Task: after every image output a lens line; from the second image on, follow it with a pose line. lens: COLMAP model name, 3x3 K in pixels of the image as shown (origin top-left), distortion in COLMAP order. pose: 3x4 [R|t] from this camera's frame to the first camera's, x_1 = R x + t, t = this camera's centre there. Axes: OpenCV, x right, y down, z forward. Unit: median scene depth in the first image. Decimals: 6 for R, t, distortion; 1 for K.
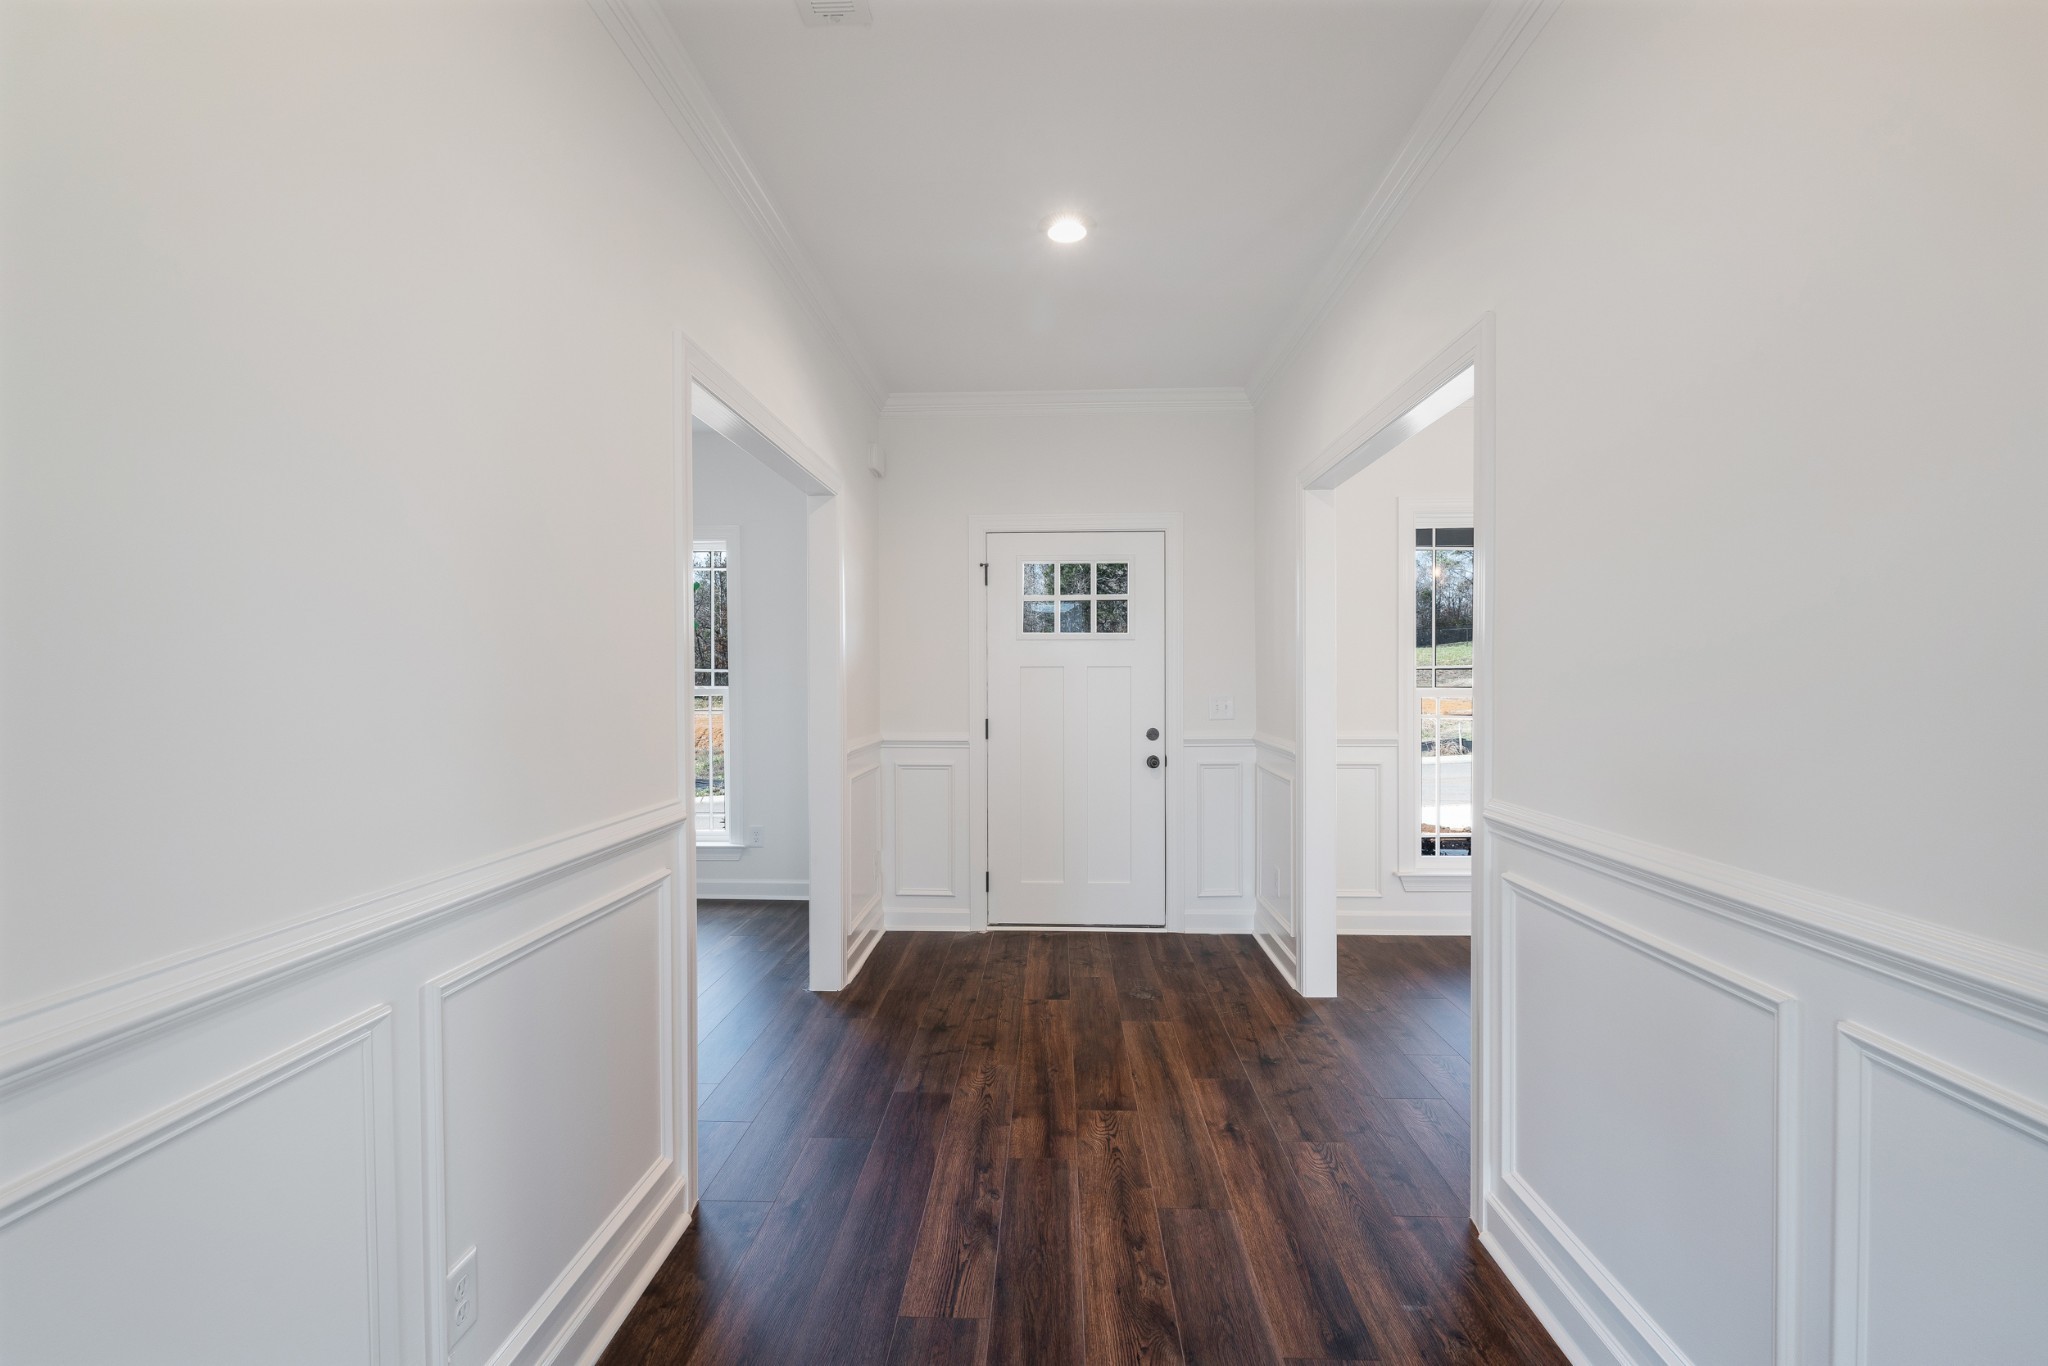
lens RADIAL K [[909.2, 0, 1018.1], [0, 909.2, 692.4], [0, 0, 1]] dist [-0.000158, -0.000370]
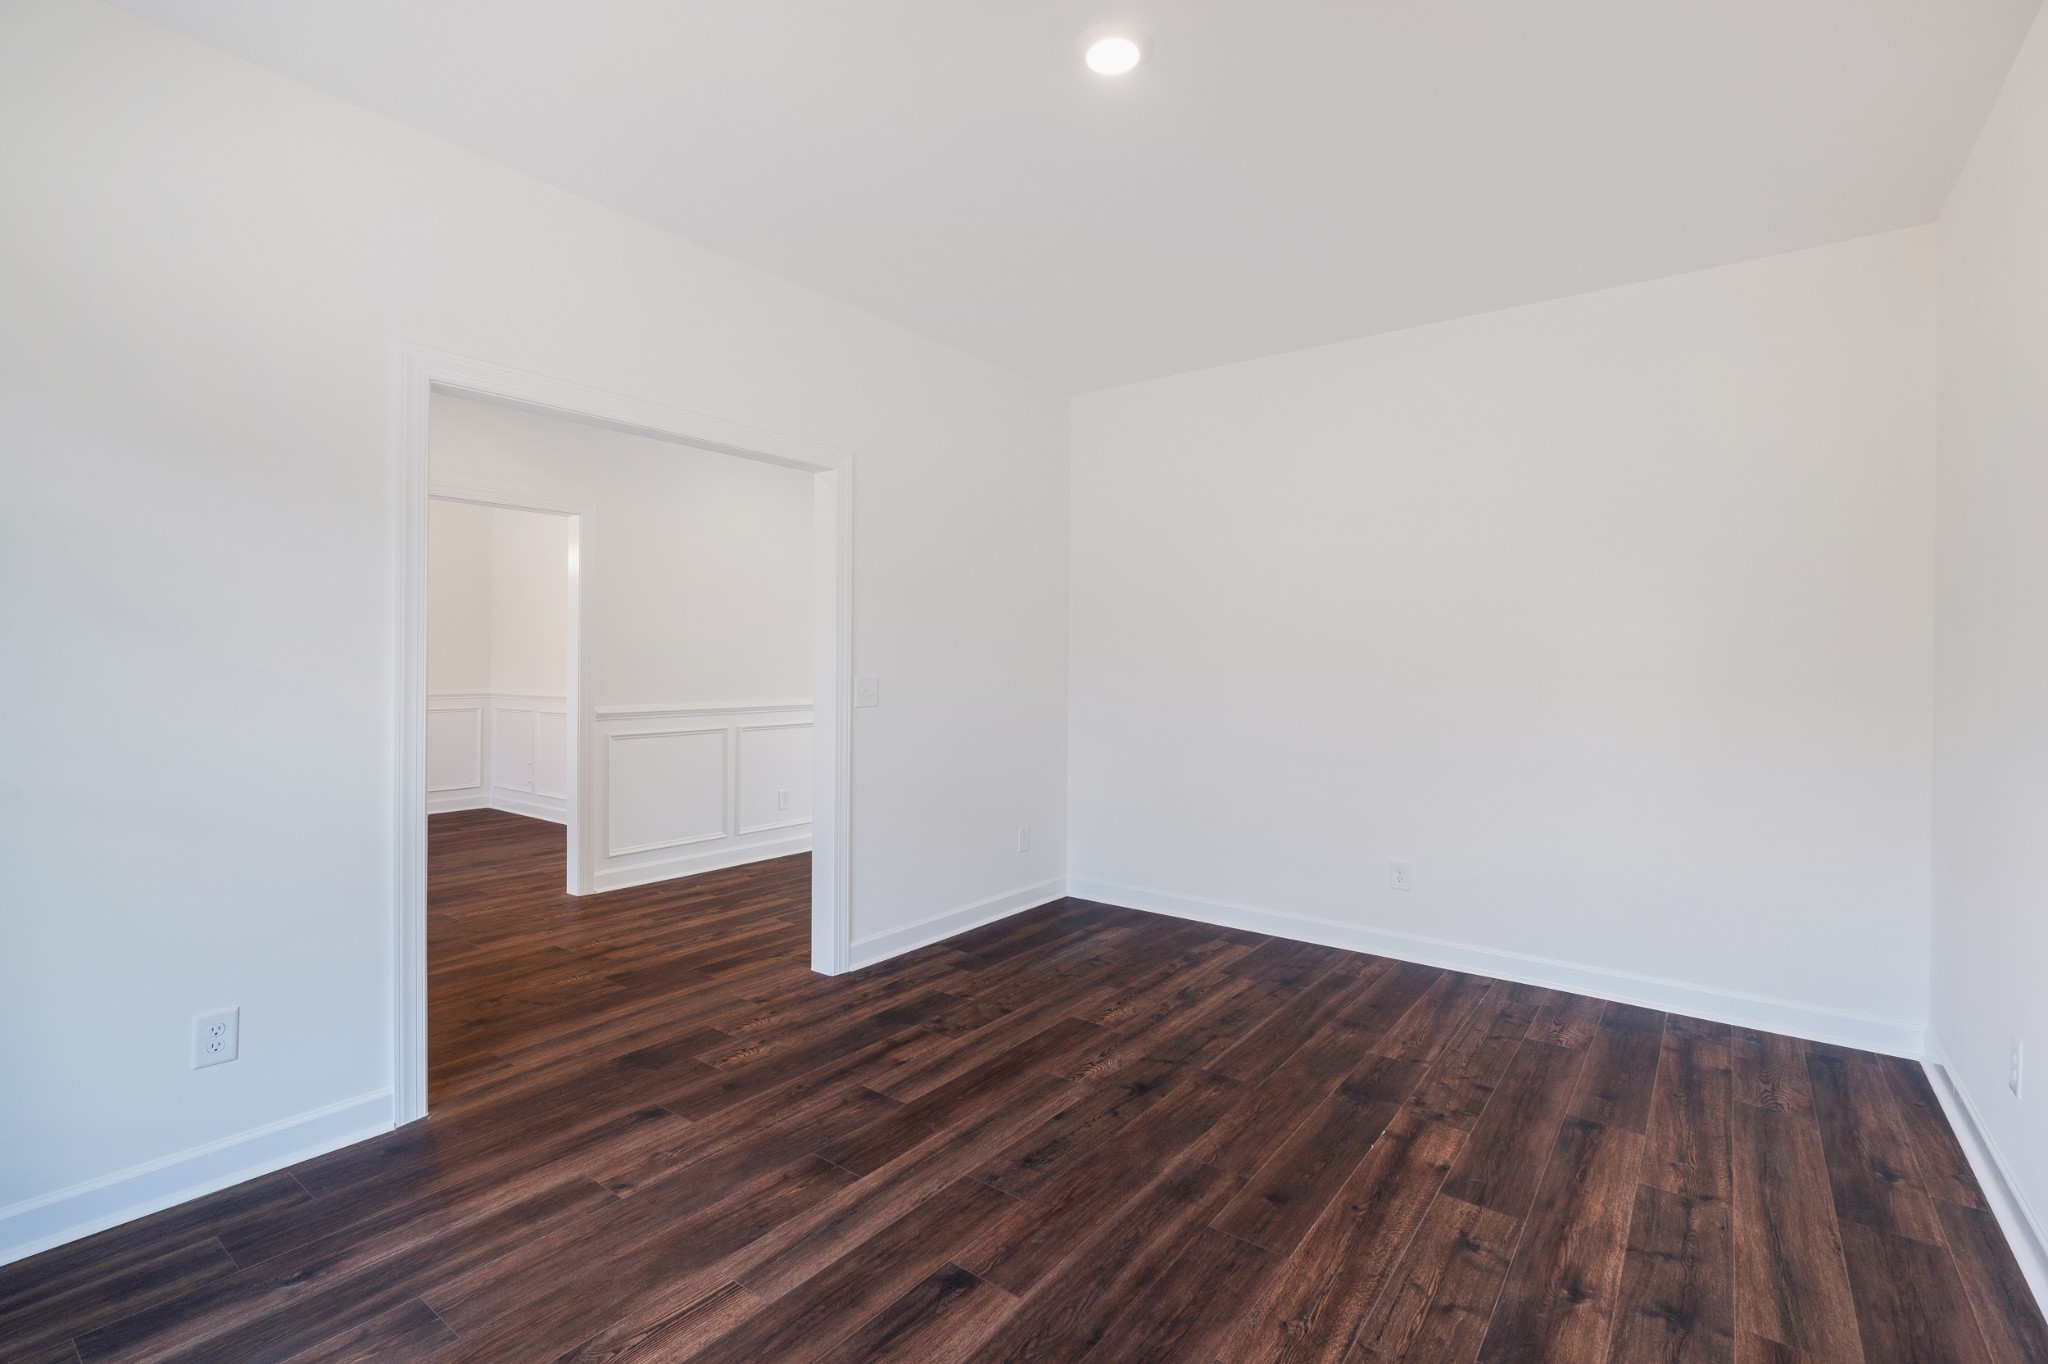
lens RADIAL K [[909.2, 0, 1027.5], [0, 909.2, 672.6], [0, 0, 1]] dist [-0.000158, -0.000370]
pose [[-0.828304, -0.010050, 0.560189, -1.576813], [0.004772, 0.999676, 0.024992, -0.027207], [-0.560259, 0.023374, -0.827988, 2.098769]]
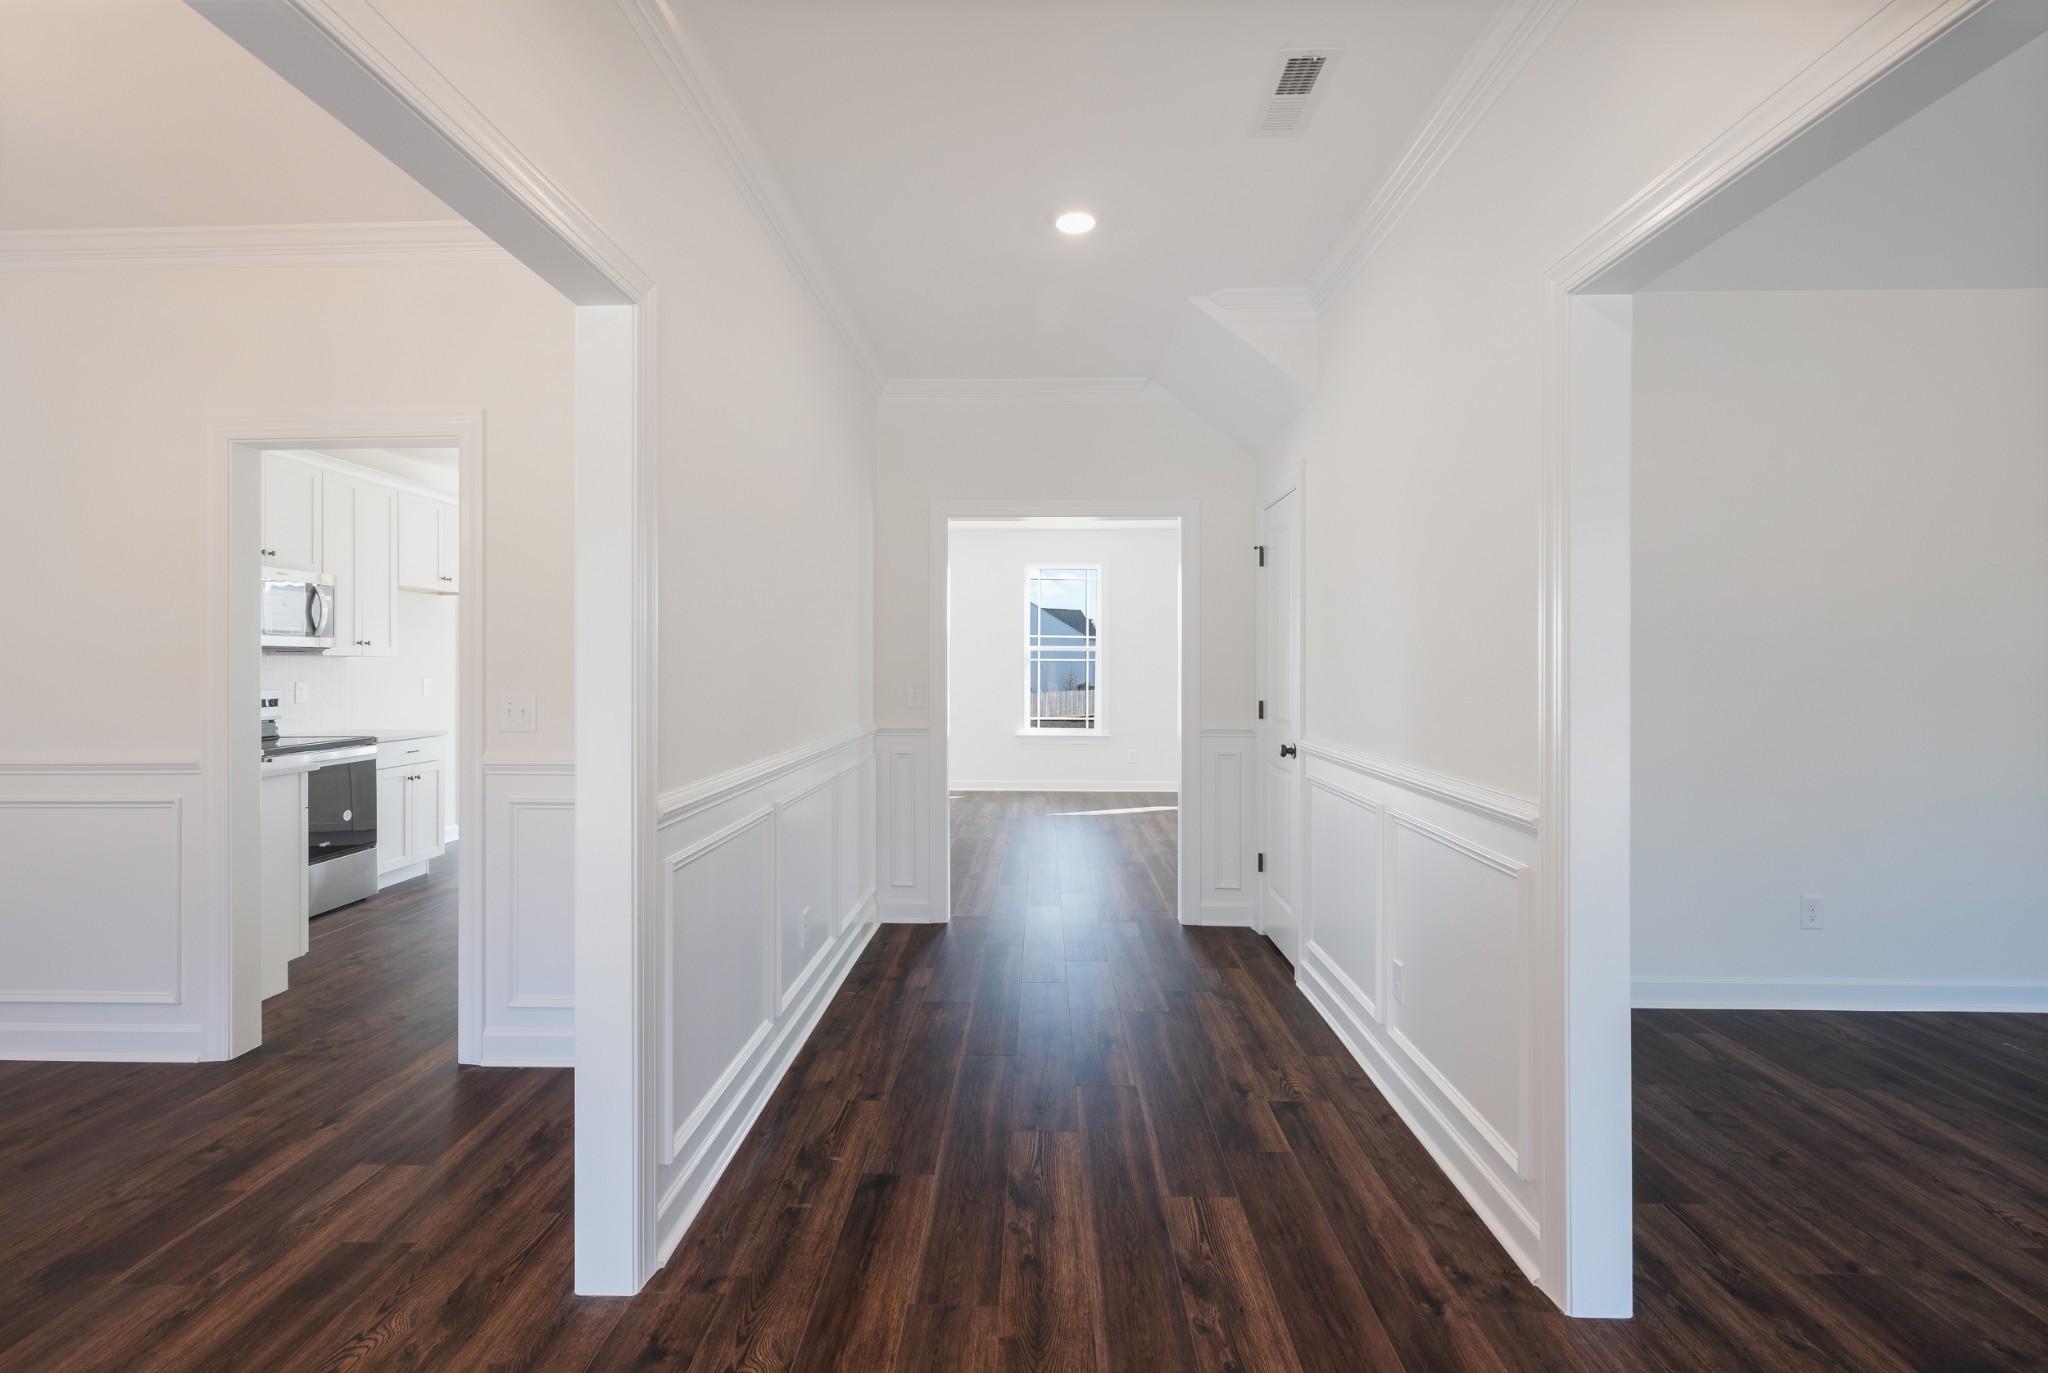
lens RADIAL K [[909.2, 0, 1016.5], [0, 909.2, 672.3], [0, 0, 1]] dist [-0.000158, -0.000370]
pose [[-0.999888, 0.001872, -0.014861, 0.141560], [0.001455, 0.999607, 0.028010, -0.032364], [0.014907, 0.027985, -0.999497, 1.737704]]
